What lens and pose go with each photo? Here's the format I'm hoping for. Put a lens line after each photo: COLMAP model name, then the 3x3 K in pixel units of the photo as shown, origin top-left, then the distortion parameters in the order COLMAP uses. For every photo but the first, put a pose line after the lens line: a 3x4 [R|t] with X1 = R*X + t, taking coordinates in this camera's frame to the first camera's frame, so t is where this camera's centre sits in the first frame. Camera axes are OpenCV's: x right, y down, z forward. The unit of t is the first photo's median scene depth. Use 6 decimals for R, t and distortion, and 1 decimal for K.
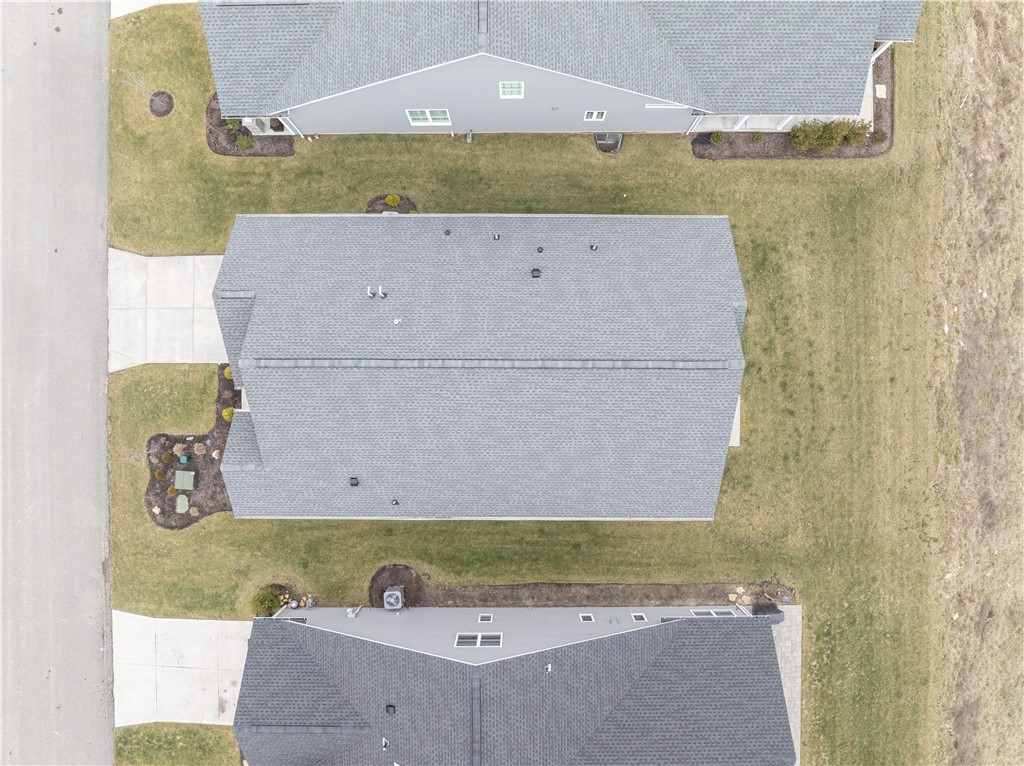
lens RADIAL K [[726.7, 0, 516.7], [0, 726.7, 381.2], [0, 0, 1]] dist [-0.042247, 0.005226]
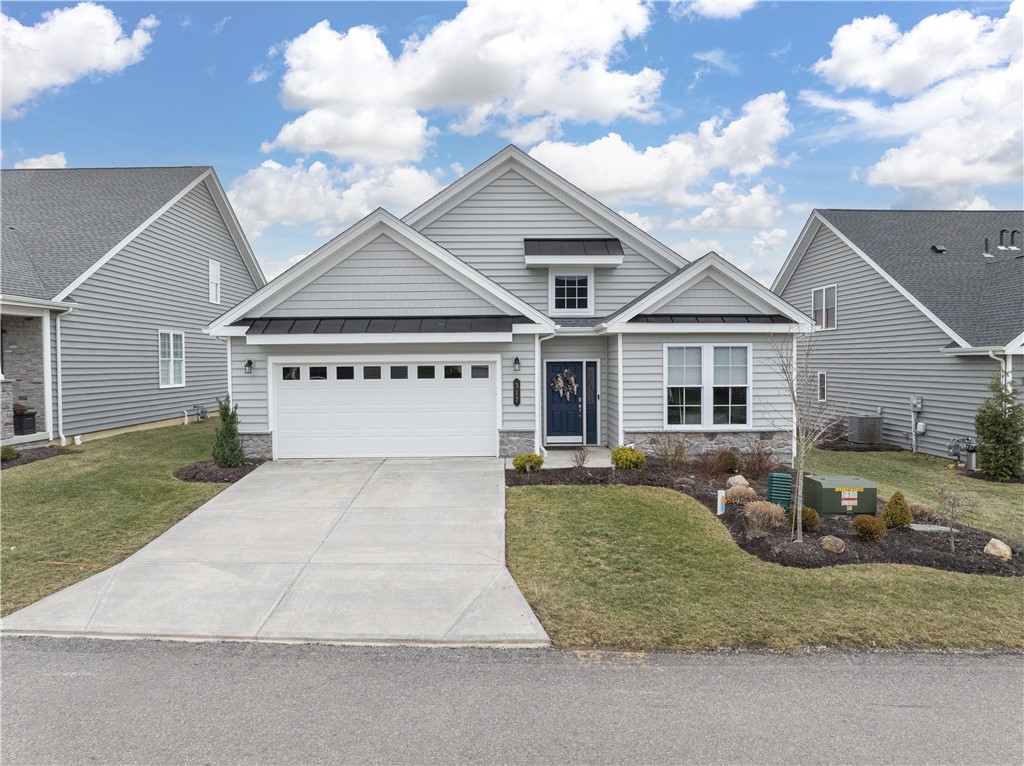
lens RADIAL K [[726.7, 0, 516.7], [0, 726.7, 381.2], [0, 0, 1]] dist [-0.042247, 0.005226]
pose [[-0.020782, -0.017532, 0.999630, -0.787303], [0.999781, -0.002892, 0.020734, -0.025955], [0.002528, 0.999842, 0.017589, 0.919692]]
